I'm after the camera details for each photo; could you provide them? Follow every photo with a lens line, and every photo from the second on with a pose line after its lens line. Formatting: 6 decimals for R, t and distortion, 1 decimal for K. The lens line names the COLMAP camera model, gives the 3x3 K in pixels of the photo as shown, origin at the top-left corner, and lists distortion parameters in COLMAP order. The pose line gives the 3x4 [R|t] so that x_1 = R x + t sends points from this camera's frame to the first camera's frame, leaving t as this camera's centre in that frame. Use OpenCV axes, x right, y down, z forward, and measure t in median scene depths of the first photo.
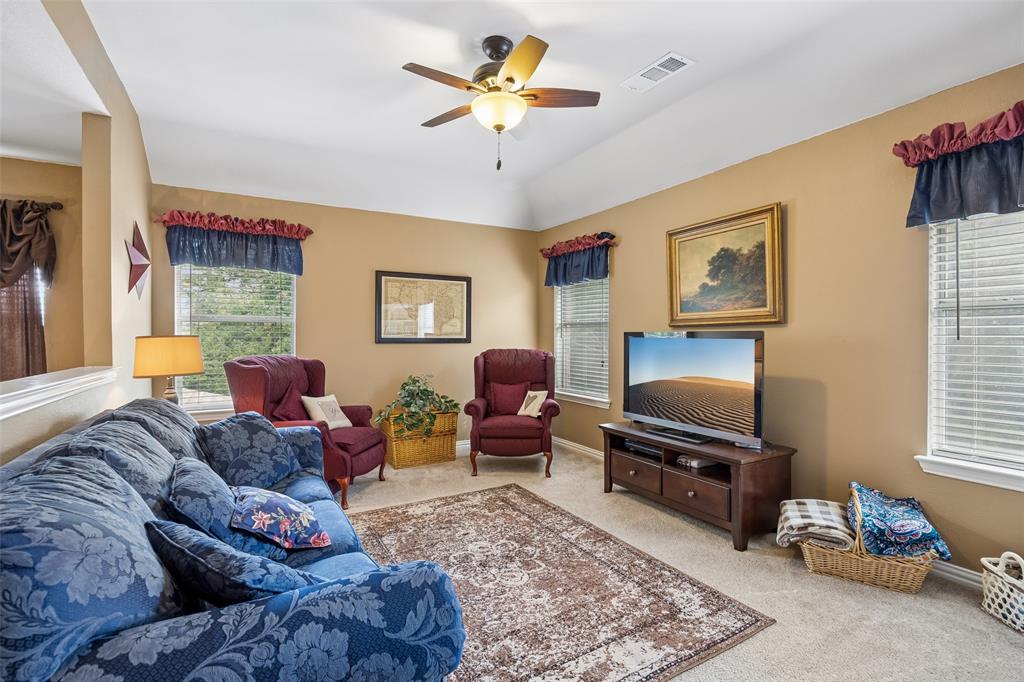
lens RADIAL K [[485.3, 0, 511.5], [0, 485.3, 337.4], [0, 0, 1]] dist [-0.008077, -0.000652]
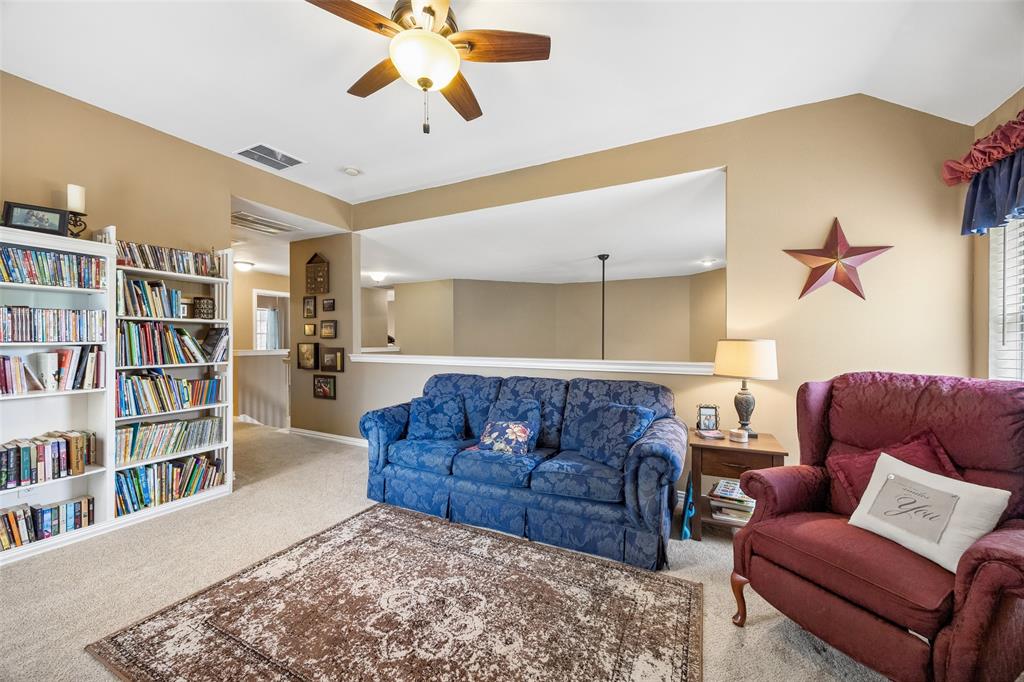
lens RADIAL K [[402.4, 0, 512.2], [0, 402.4, 341.8], [0, 0, 1]] dist [0.002204, -0.000764]
pose [[-0.843429, -0.000238, -0.537240, 0.244095], [-0.005172, 0.999957, 0.007677, -0.004074], [0.537215, 0.009254, -0.843394, 1.850201]]
